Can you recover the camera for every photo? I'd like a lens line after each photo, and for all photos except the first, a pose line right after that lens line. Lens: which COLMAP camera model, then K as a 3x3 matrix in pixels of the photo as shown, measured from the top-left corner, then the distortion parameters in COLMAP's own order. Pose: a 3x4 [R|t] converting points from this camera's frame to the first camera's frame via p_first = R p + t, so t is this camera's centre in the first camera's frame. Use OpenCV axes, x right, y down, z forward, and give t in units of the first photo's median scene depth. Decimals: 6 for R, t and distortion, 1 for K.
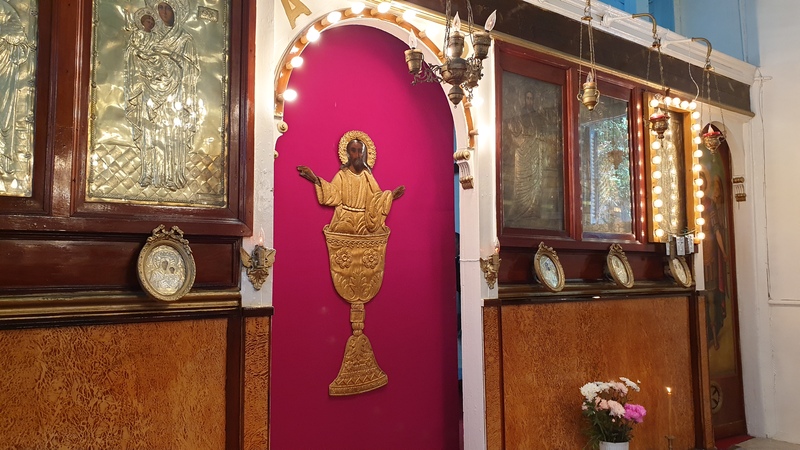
lens RADIAL K [[642.9, 0, 404.3], [0, 642.9, 214.3], [0, 0, 1]] dist [0.032253, -0.003696]
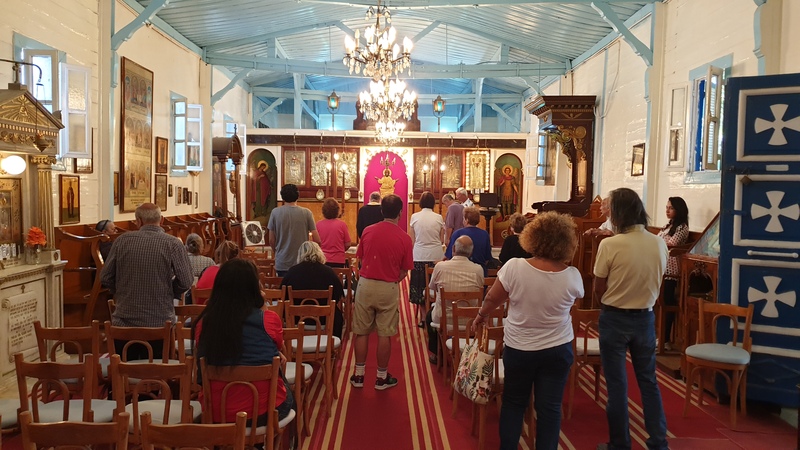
lens RADIAL K [[624.0, 0, 400.0], [0, 624.0, 225.0], [0, 0, 1]] dist [0.038156, -0.010420]
pose [[0.821283, 0.039928, -0.569121, 2.719486], [0.037075, 0.991704, 0.123077, -0.282140], [0.569314, -0.122182, 0.812990, -2.900231]]
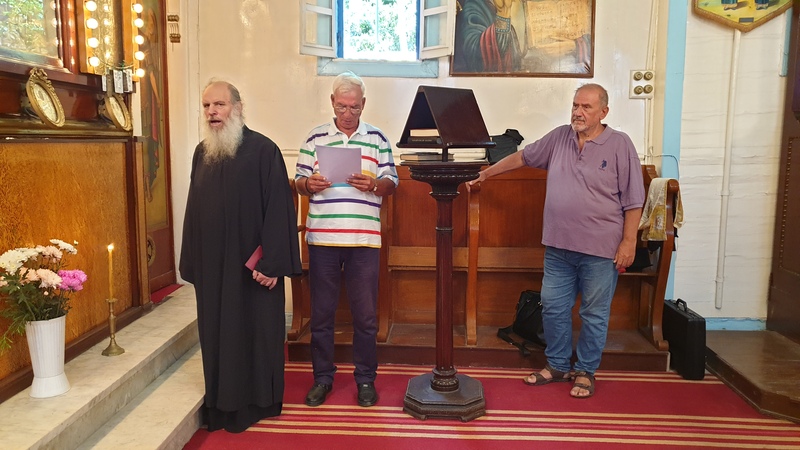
lens RADIAL K [[638.0, 0, 400.0], [0, 638.0, 225.0], [0, 0, 1]] dist [-0.009487, 0.067811]
pose [[0.645695, -0.087819, 0.758528, 0.018753], [-0.082569, 0.979510, 0.183690, 0.059426], [-0.759118, -0.181238, 0.625214, 0.202687]]
